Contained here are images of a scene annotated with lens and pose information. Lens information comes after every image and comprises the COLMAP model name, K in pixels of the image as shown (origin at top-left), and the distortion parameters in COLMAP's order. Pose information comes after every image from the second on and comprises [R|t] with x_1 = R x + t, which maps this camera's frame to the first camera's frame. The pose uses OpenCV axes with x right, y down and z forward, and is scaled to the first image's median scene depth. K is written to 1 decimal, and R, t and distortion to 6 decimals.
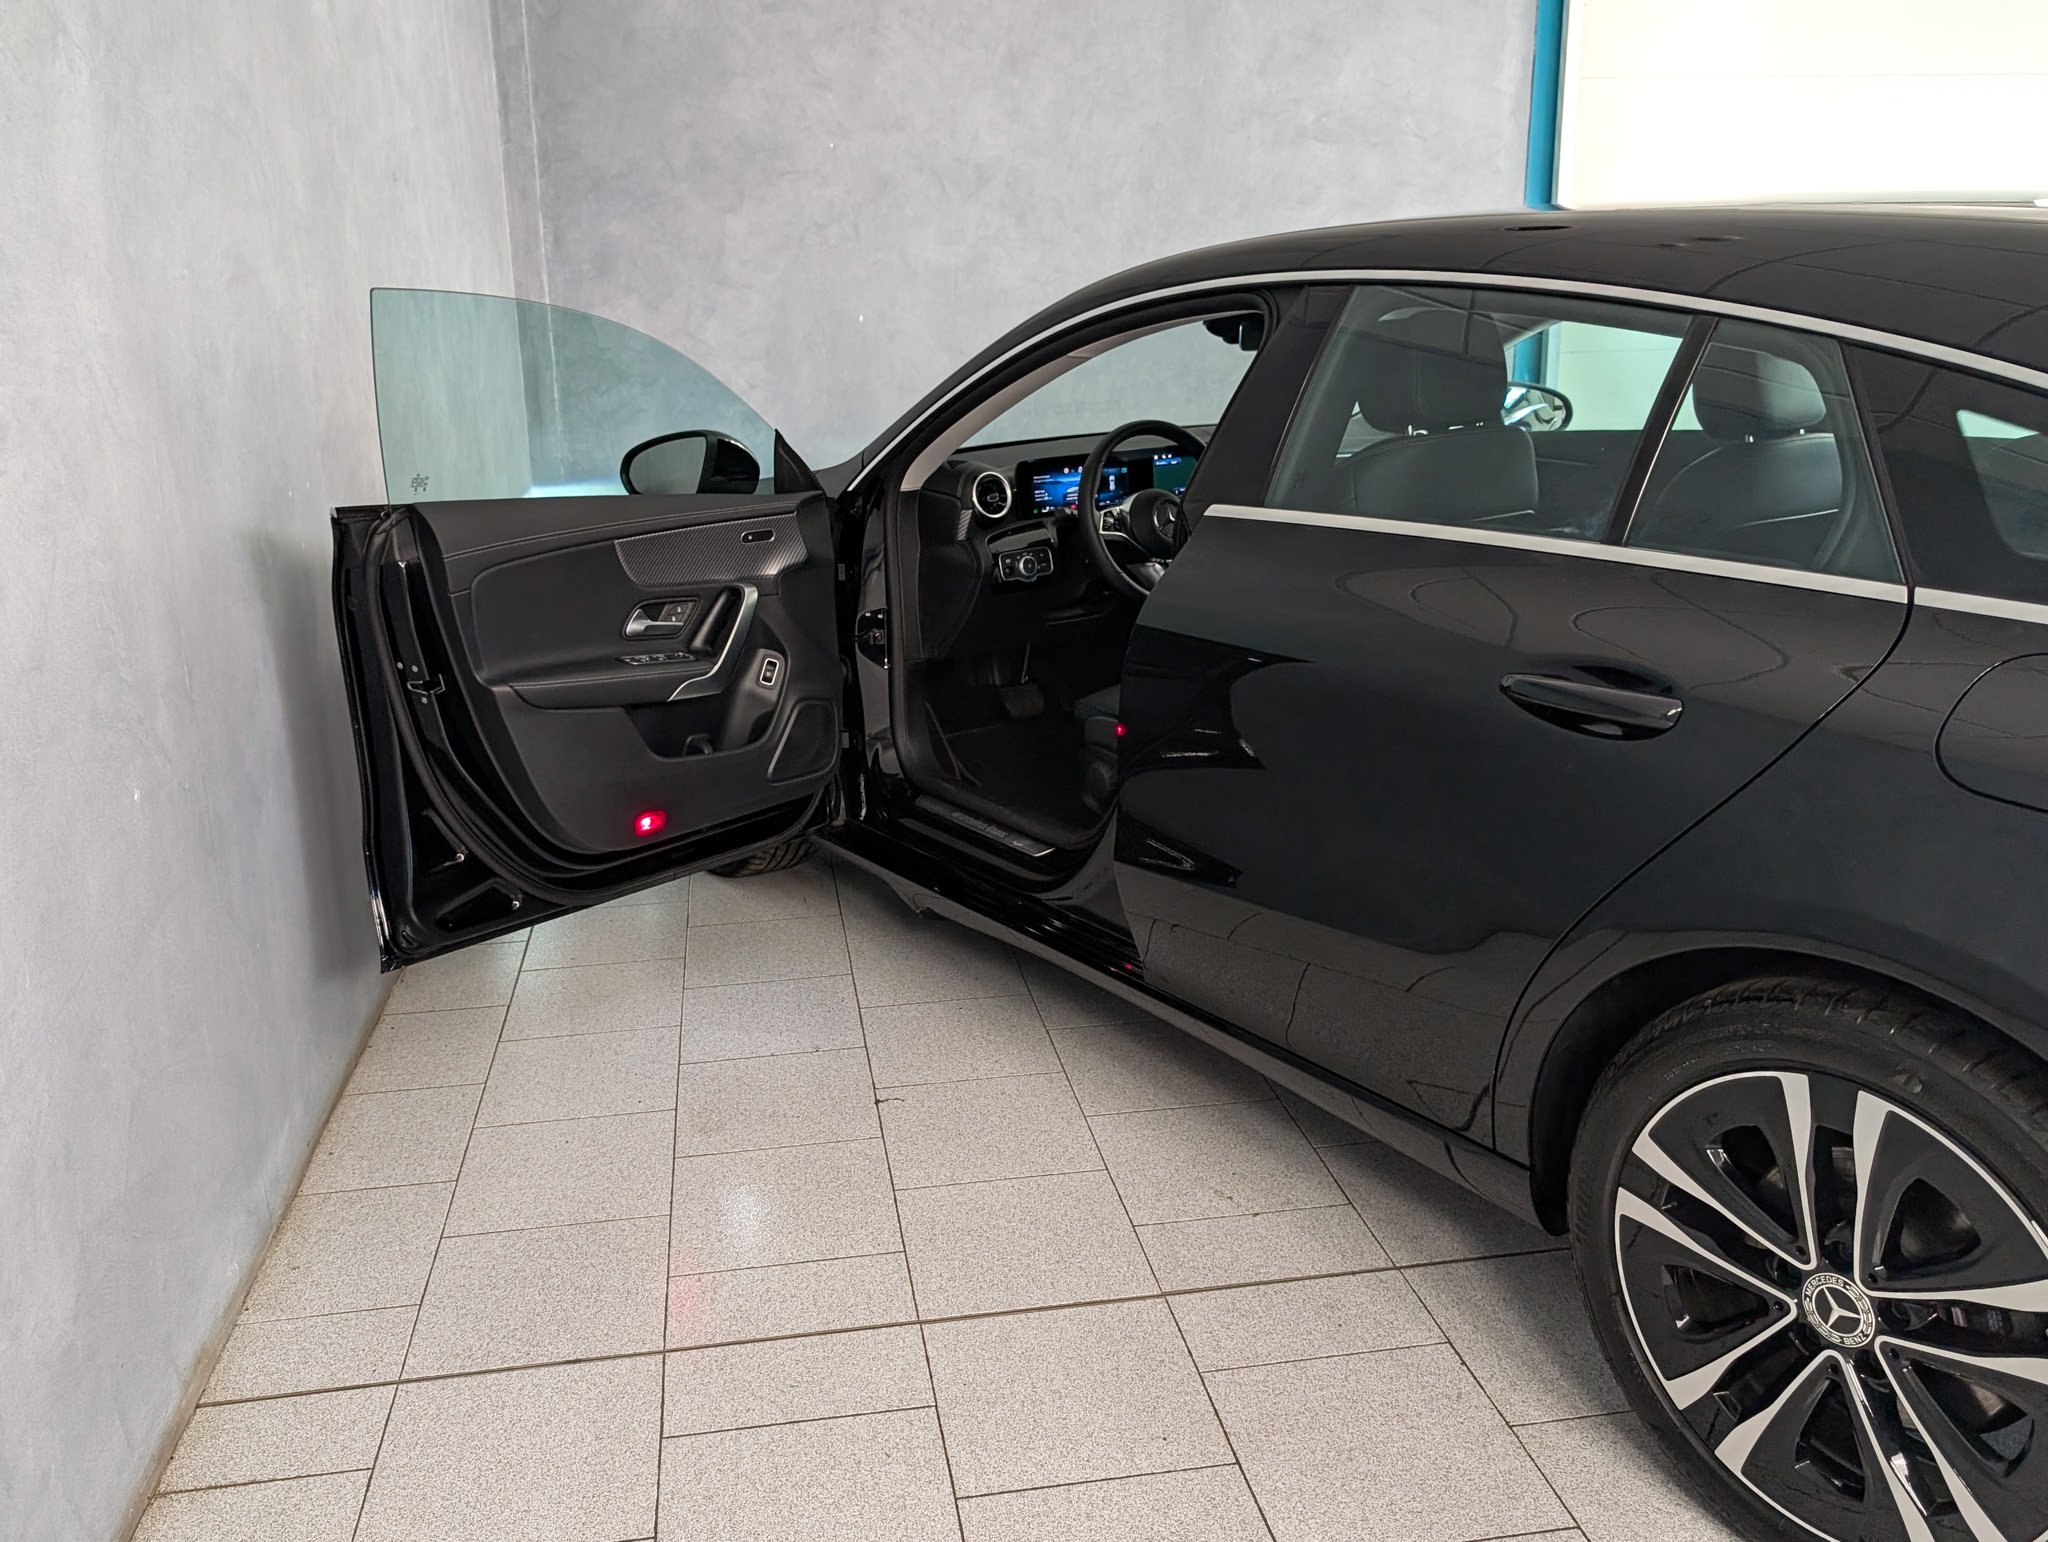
lens RADIAL K [[1668.2, 0, 966.4], [0, 1668.2, 745.6], [0, 0, 1]] dist [0.005747, -0.012432]
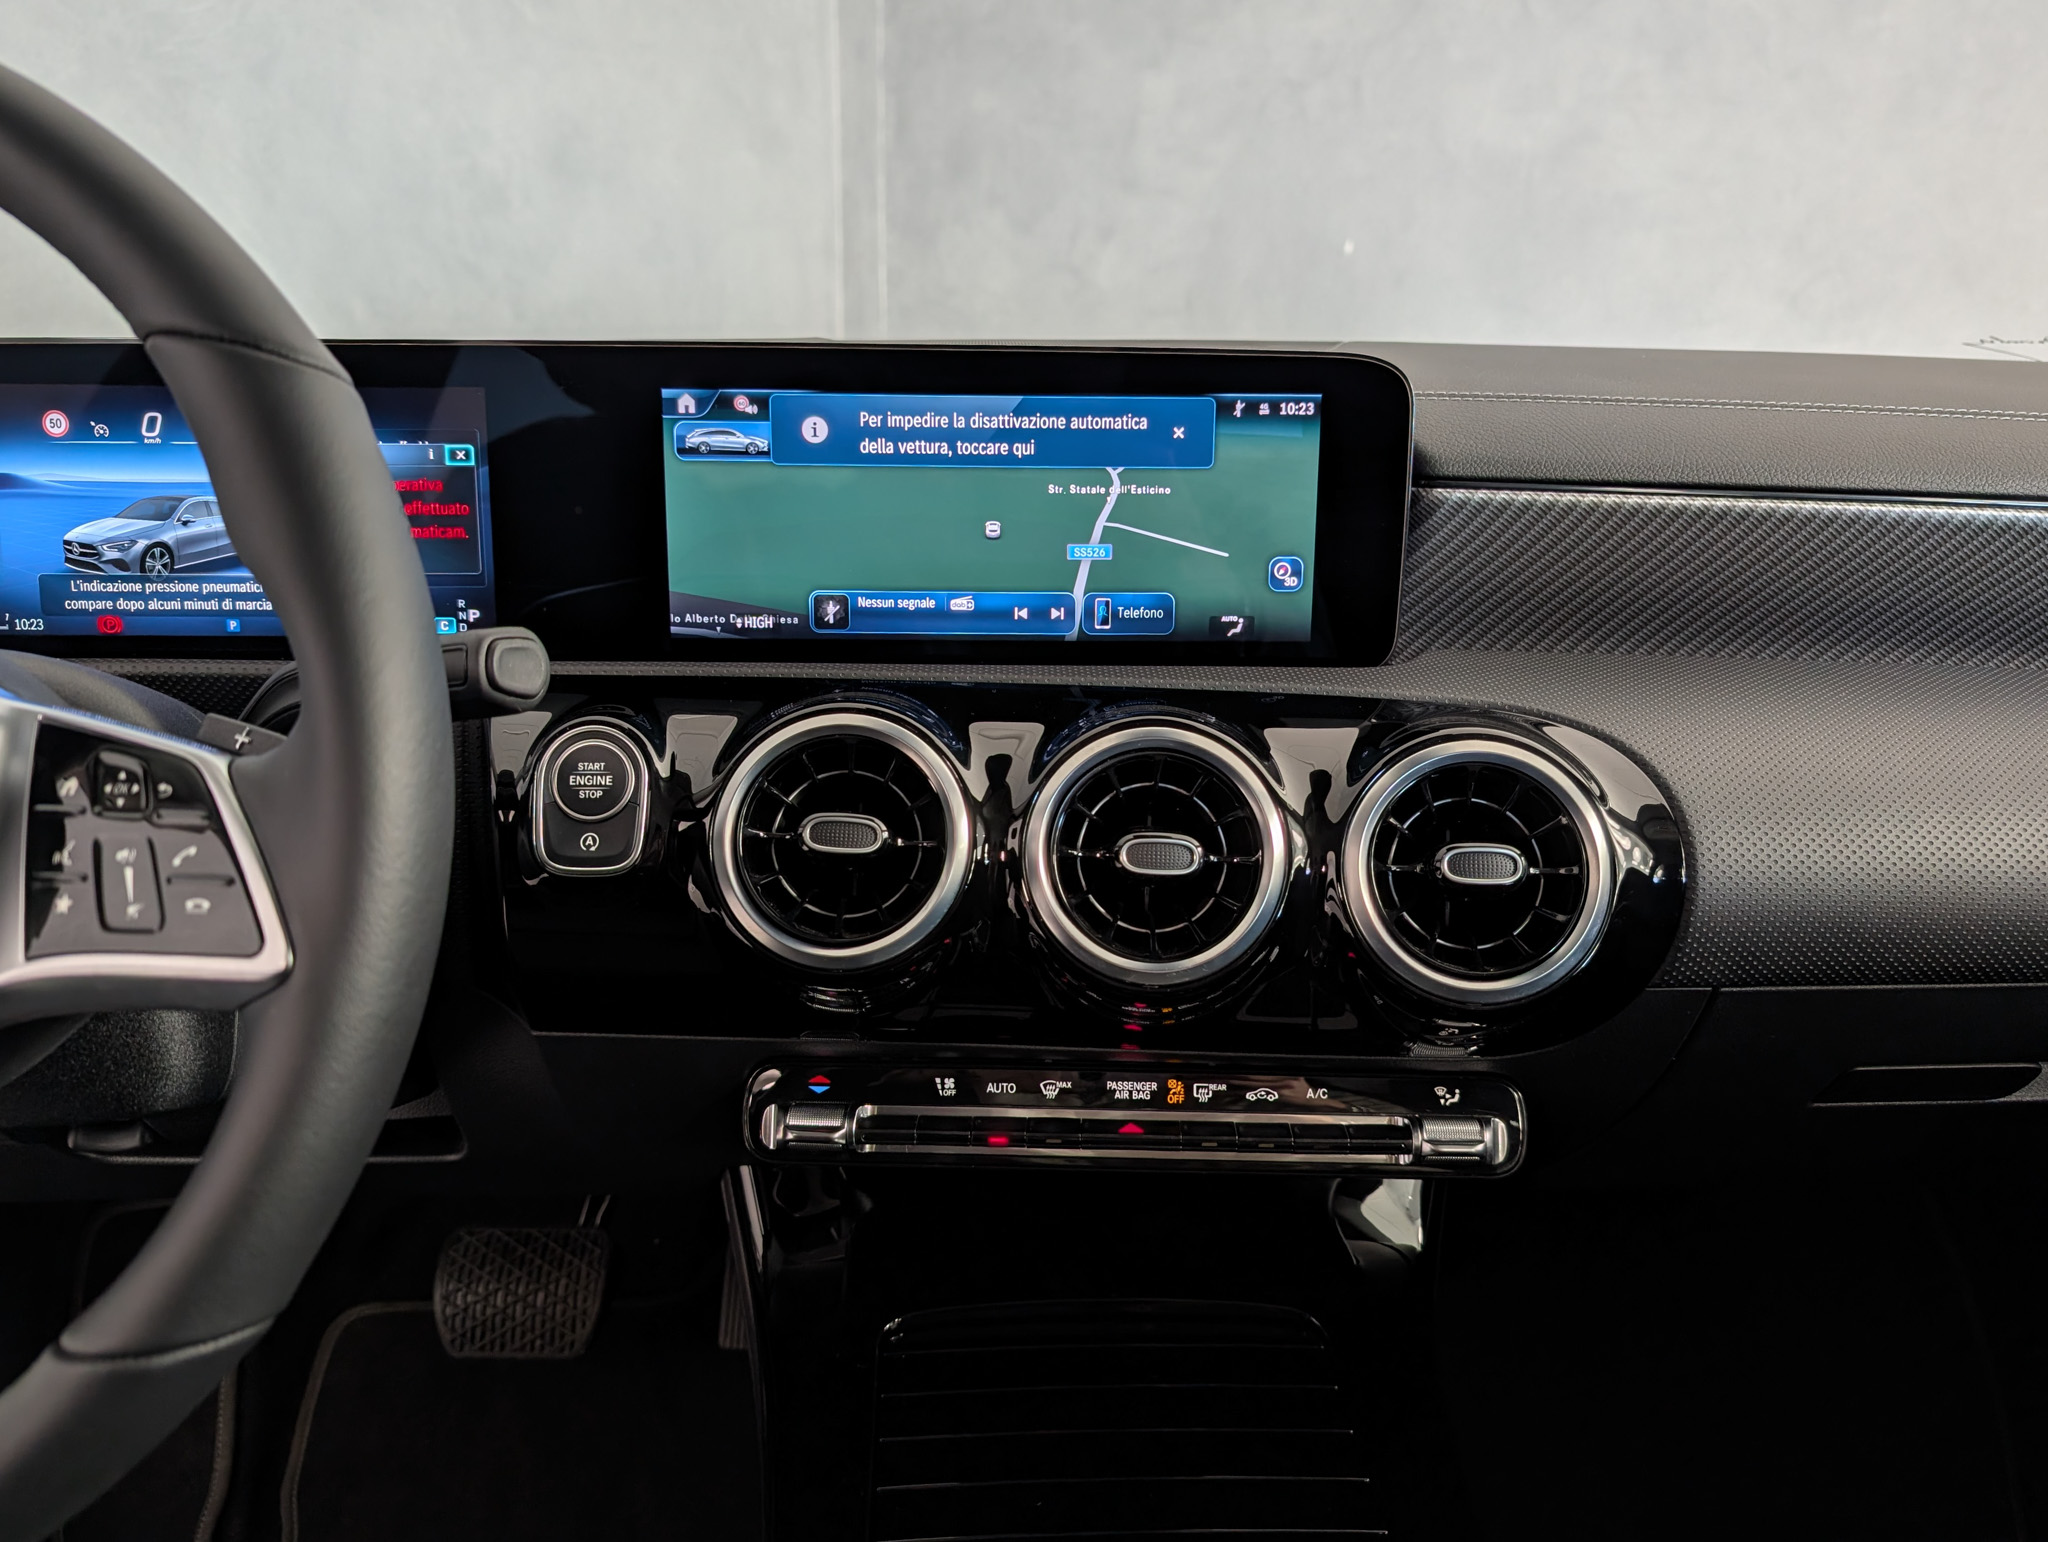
lens RADIAL K [[1513.6, 0, 1009.5], [0, 1513.6, 763.4], [0, 0, 1]] dist [0.006687, -0.006388]
pose [[0.854322, 0.165520, -0.492684, 0.235918], [-0.164978, 0.985273, 0.044934, -0.152572], [0.492866, 0.042894, 0.869048, 0.907831]]
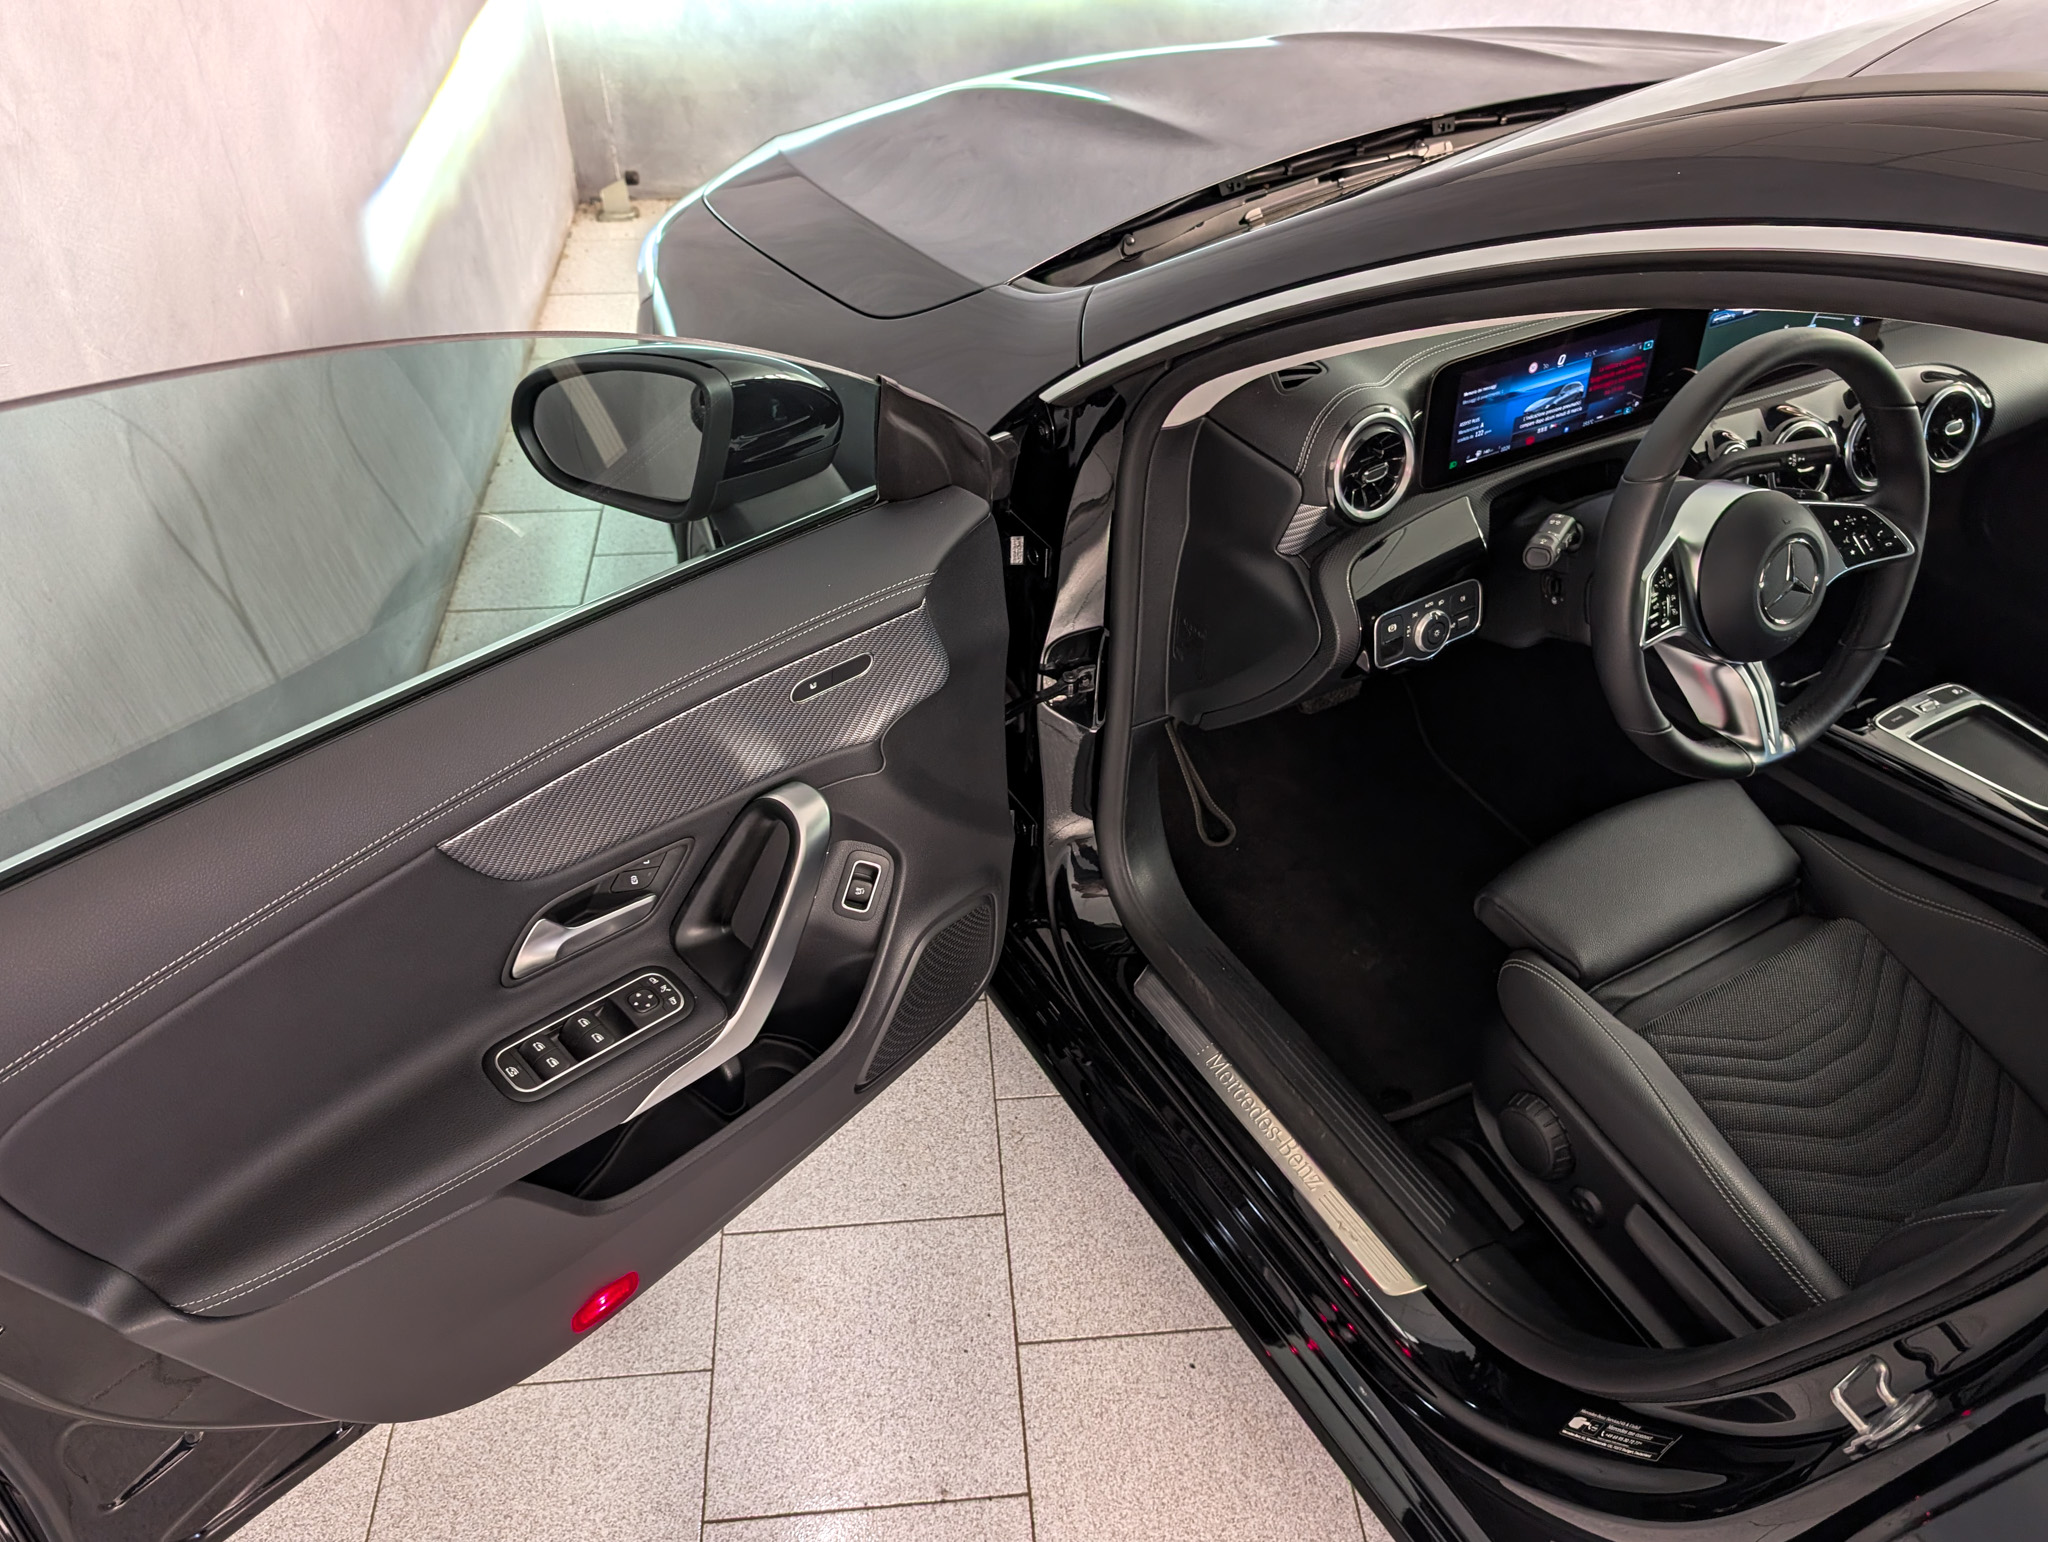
lens RADIAL K [[1545.0, 0, 1012.9], [0, 1545.0, 784.6], [0, 0, 1]] dist [-0.001876, 0.000449]
pose [[0.997841, 0.062526, -0.020110, -0.063033], [-0.046928, 0.892929, 0.447745, -0.242880], [0.045952, -0.445834, 0.893935, 0.575187]]
